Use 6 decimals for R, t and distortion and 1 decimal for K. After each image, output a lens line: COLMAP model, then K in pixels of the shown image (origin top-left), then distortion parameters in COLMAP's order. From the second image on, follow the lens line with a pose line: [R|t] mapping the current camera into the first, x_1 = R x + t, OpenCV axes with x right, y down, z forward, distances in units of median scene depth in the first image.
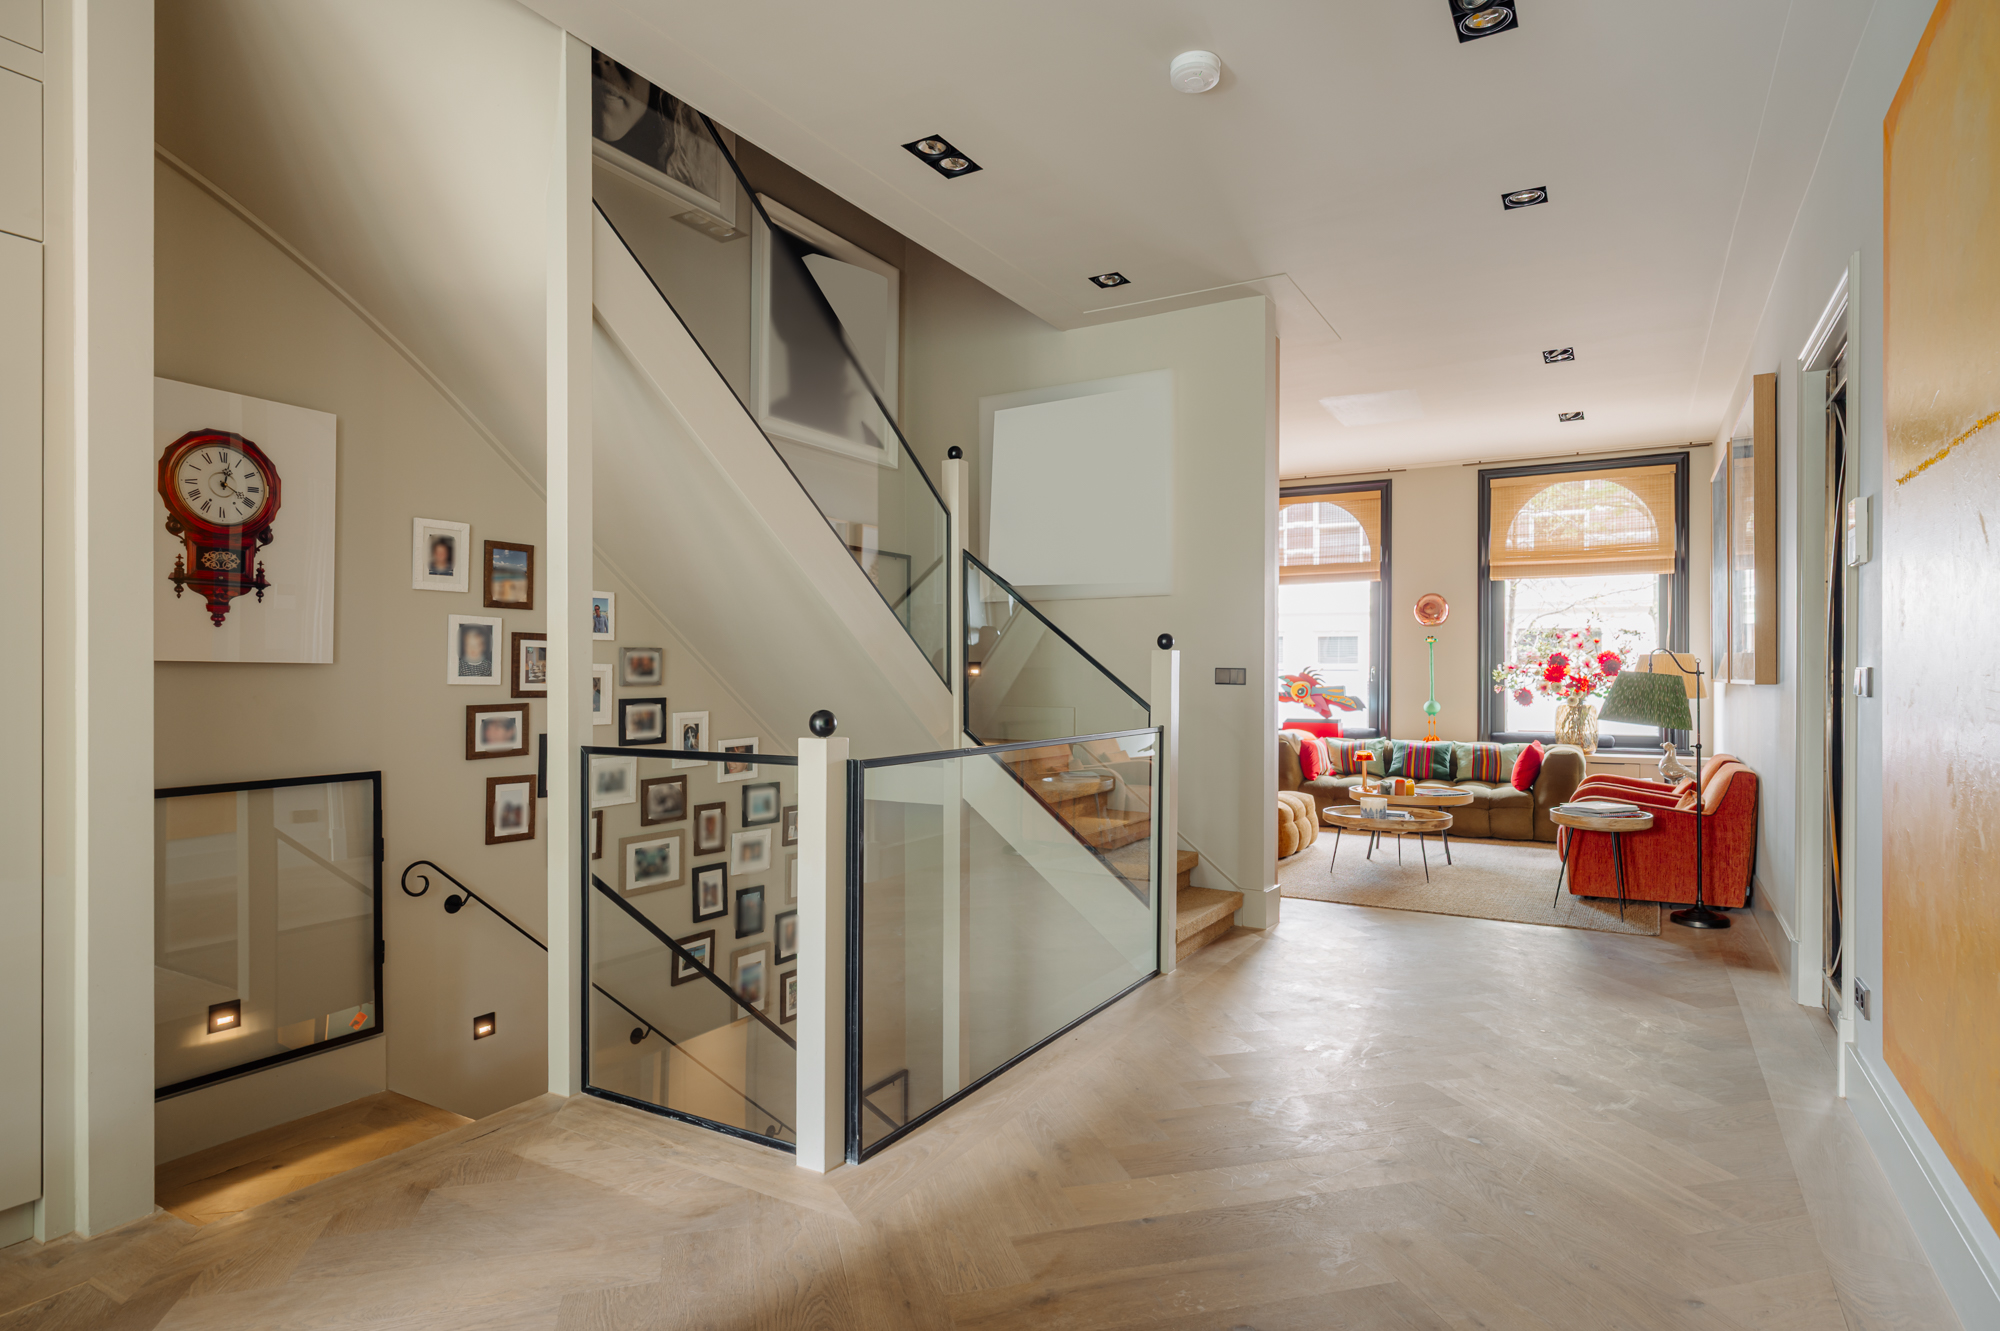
lens RADIAL K [[1077.4, 0, 996.6], [0, 1077.4, 680.2], [0, 0, 1]] dist [0.002331, 0.000757]
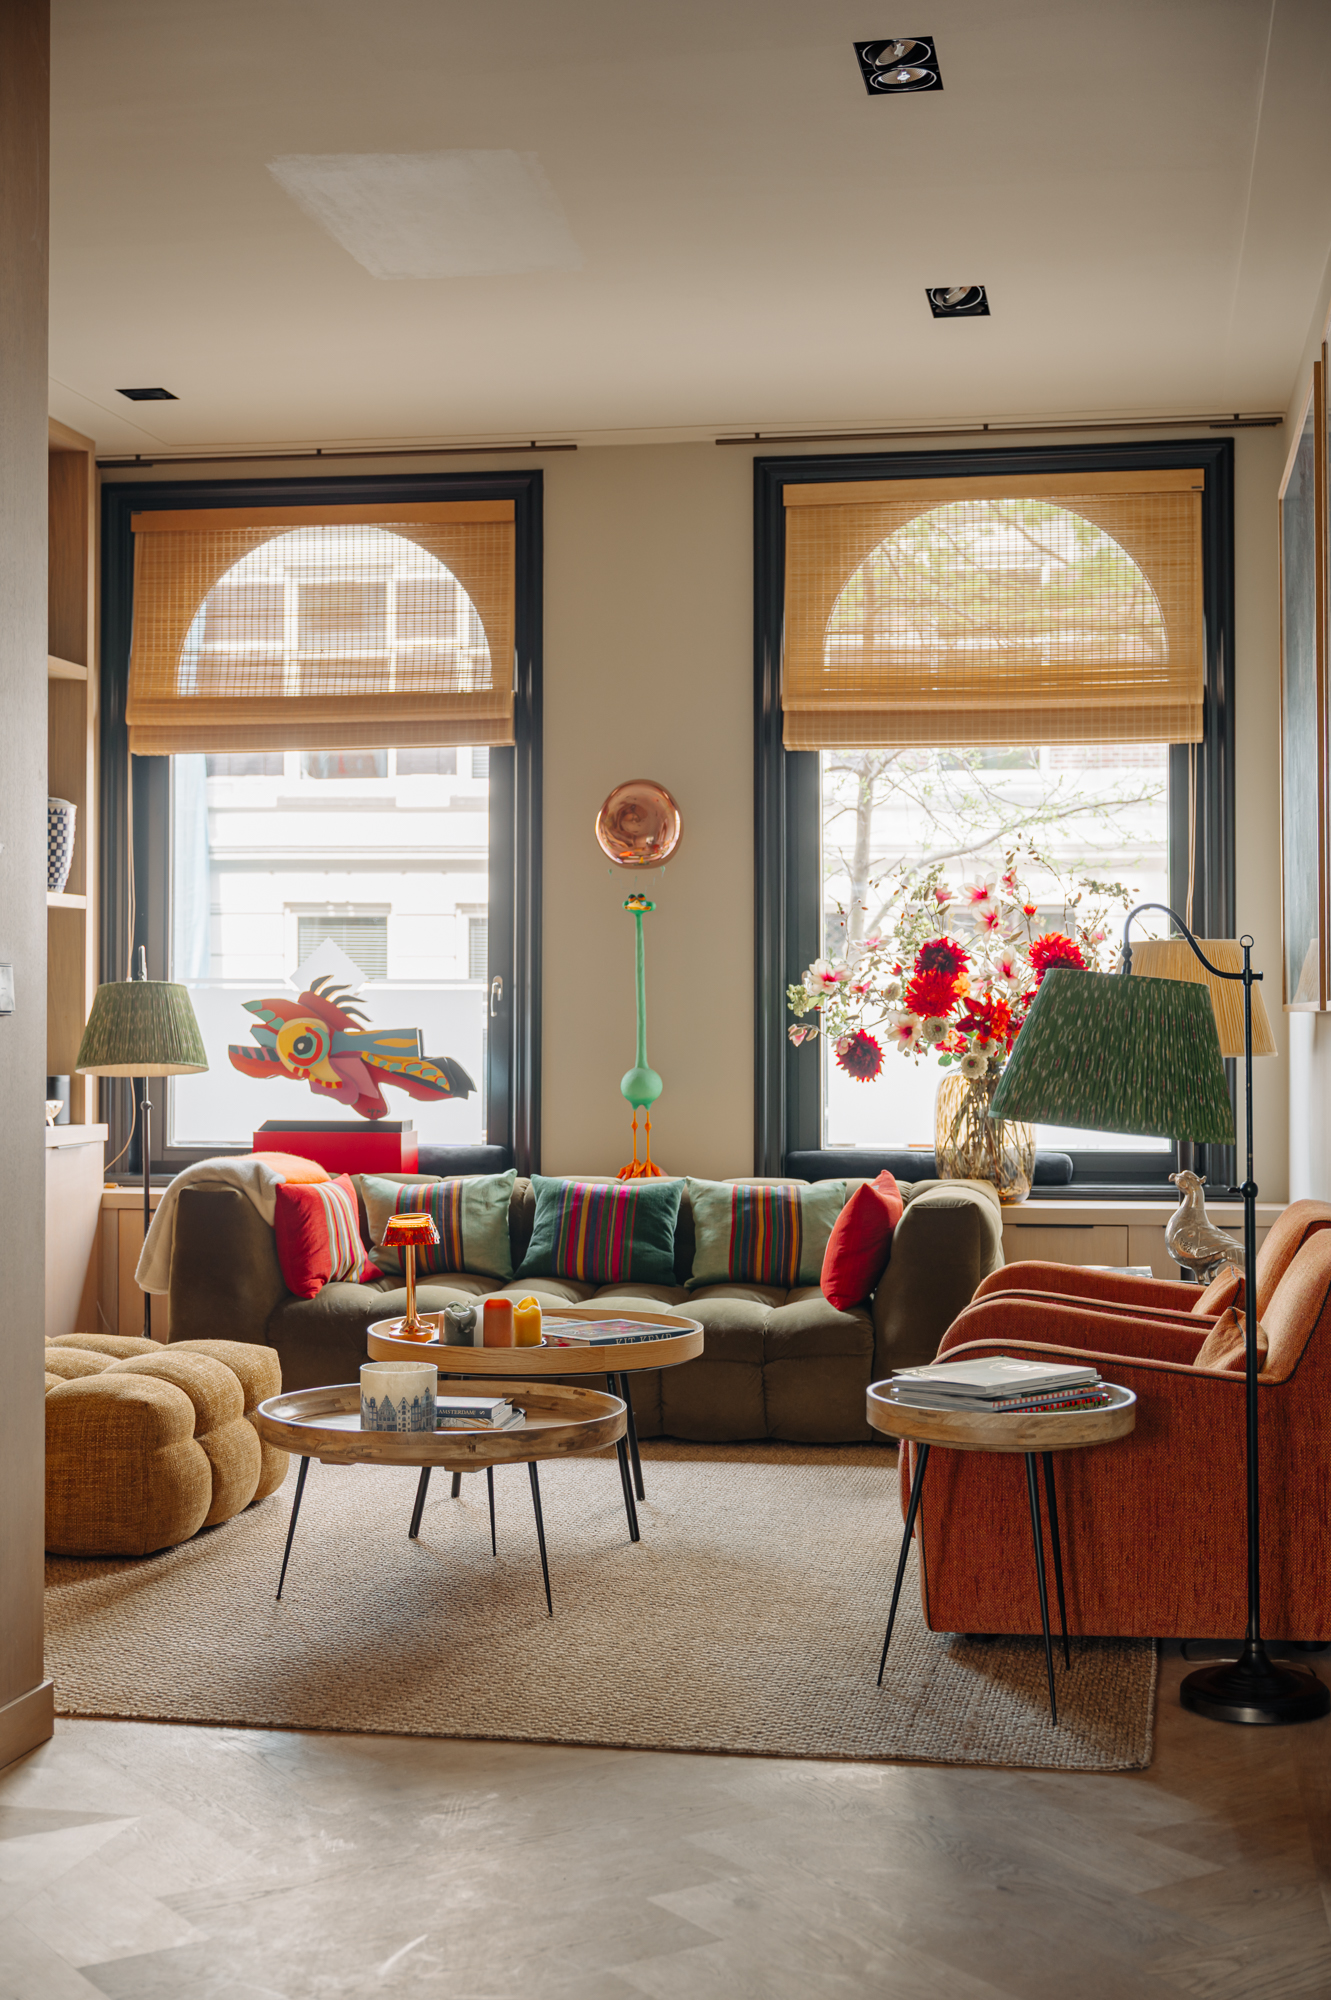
lens RADIAL K [[2596.3, 0, 666.5], [0, 2596.3, 998.2], [0, 0, 1]] dist [0.001233, 0.000000]
pose [[0.939215, 0.001953, 0.343324, 0.116673], [0.001998, 0.999936, -0.011154, 0.005551], [-0.343324, 0.011161, 0.939151, 0.173702]]
